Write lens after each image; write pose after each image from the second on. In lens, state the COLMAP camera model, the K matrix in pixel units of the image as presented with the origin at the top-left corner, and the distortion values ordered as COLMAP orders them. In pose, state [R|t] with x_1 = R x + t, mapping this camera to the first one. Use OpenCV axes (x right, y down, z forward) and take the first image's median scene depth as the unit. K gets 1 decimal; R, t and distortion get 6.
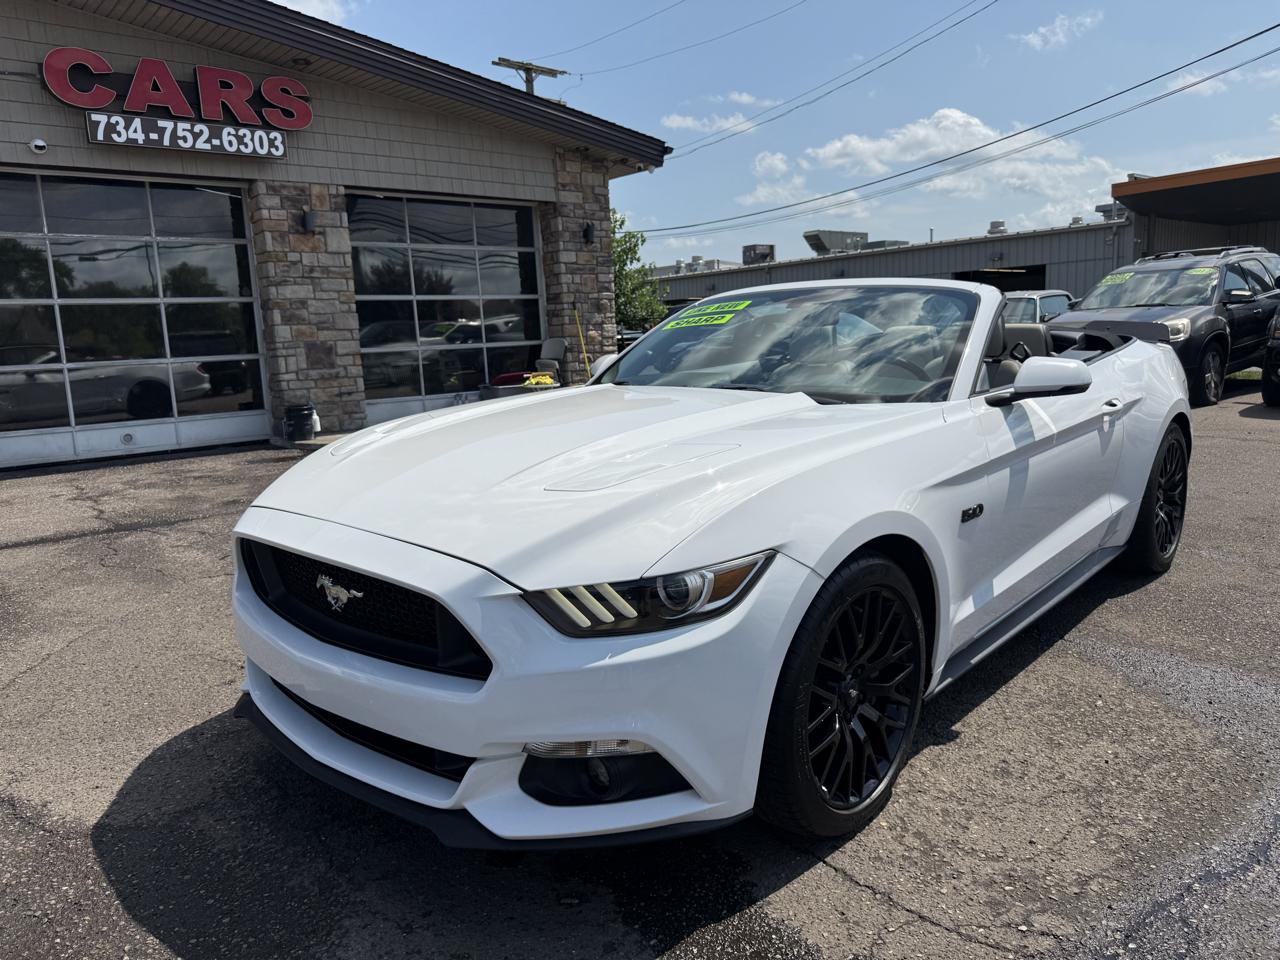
lens RADIAL K [[911.6, 0, 636.5], [0, 911.6, 504.5], [0, 0, 1]] dist [0.018750, -0.037761]
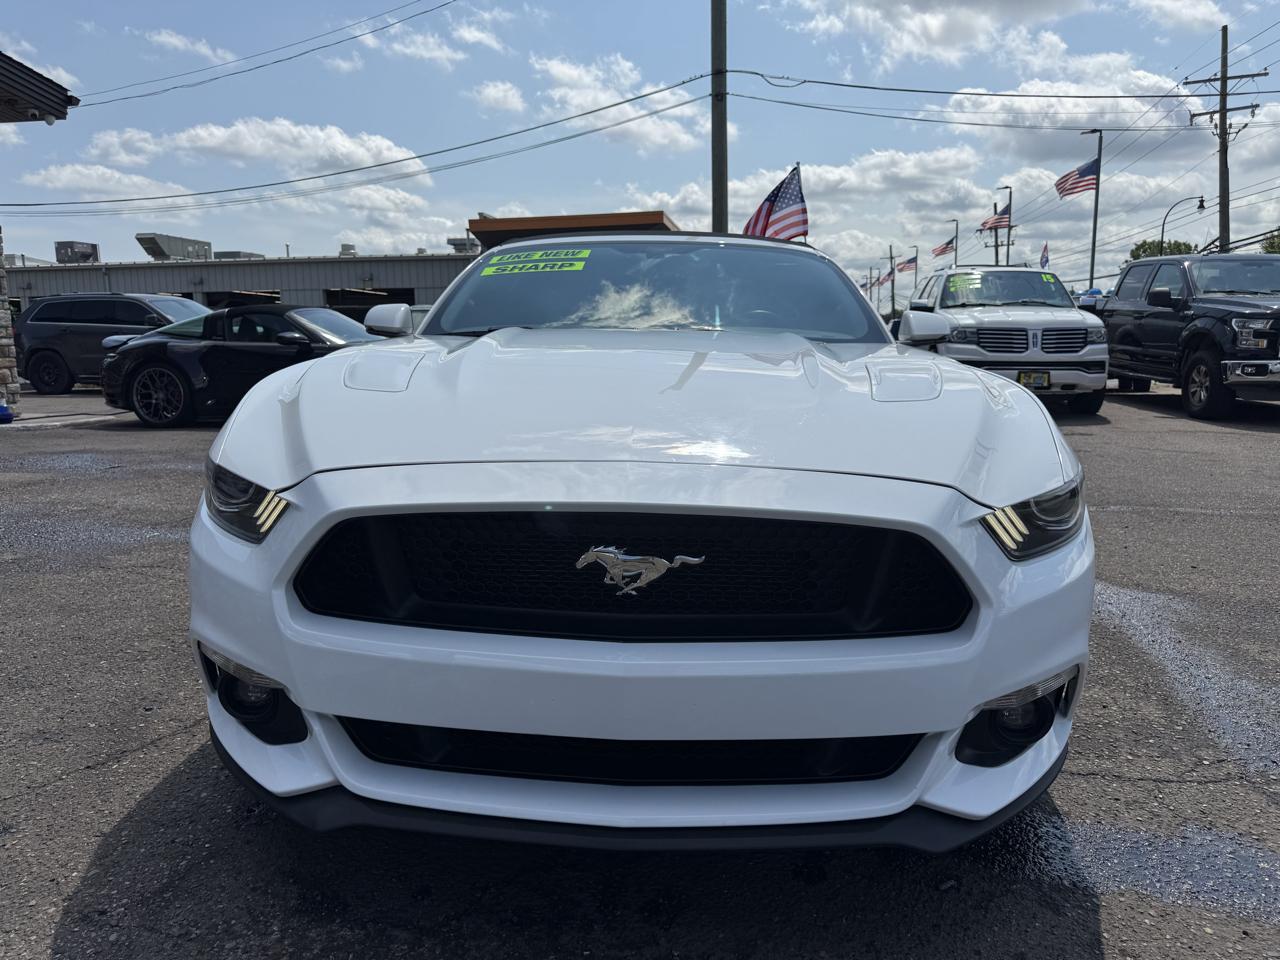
lens RADIAL K [[911.6, 0, 637.3], [0, 911.6, 488.9], [0, 0, 1]] dist [0.018750, -0.037761]
pose [[0.765419, -0.065053, 0.640236, -0.154009], [0.091031, 0.995819, -0.007647, 0.009540], [-0.637061, 0.064134, 0.768141, 0.101319]]
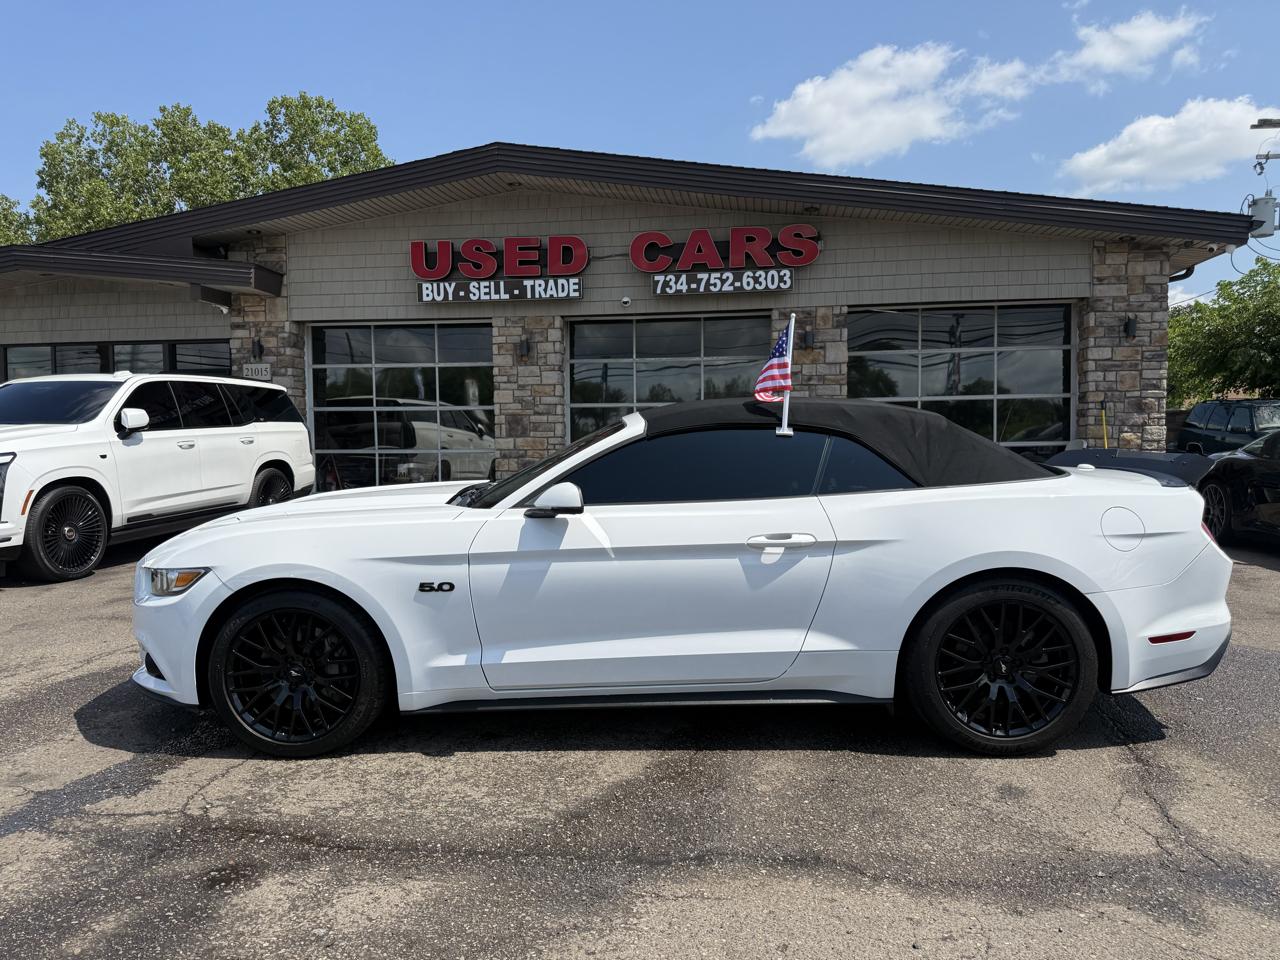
lens RADIAL K [[909.6, 0, 623.7], [0, 909.6, 503.9], [0, 0, 1]] dist [-0.000026, -0.011548]
pose [[0.649859, 0.082036, -0.755615, 0.386421], [-0.152273, 0.988054, -0.023690, -0.031027], [0.744645, 0.130455, 0.654588, 0.069465]]
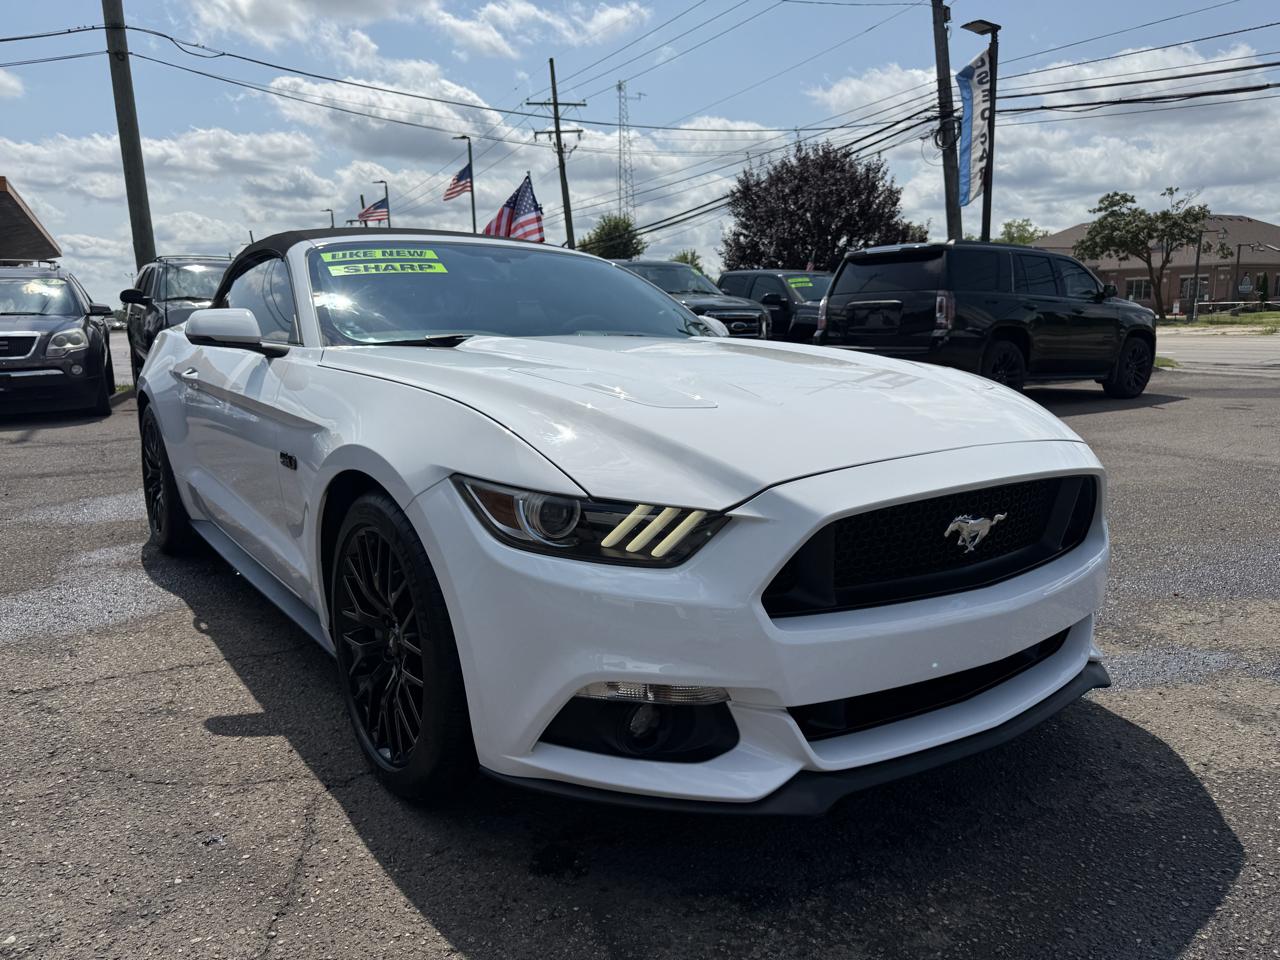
lens RADIAL K [[911.6, 0, 639.2], [0, 911.6, 488.8], [0, 0, 1]] dist [0.018750, -0.037761]
pose [[0.210147, -0.135061, 0.968296, -0.250063], [0.183710, 0.978225, 0.096575, -0.016253], [-0.960254, 0.157591, 0.230383, 0.227004]]
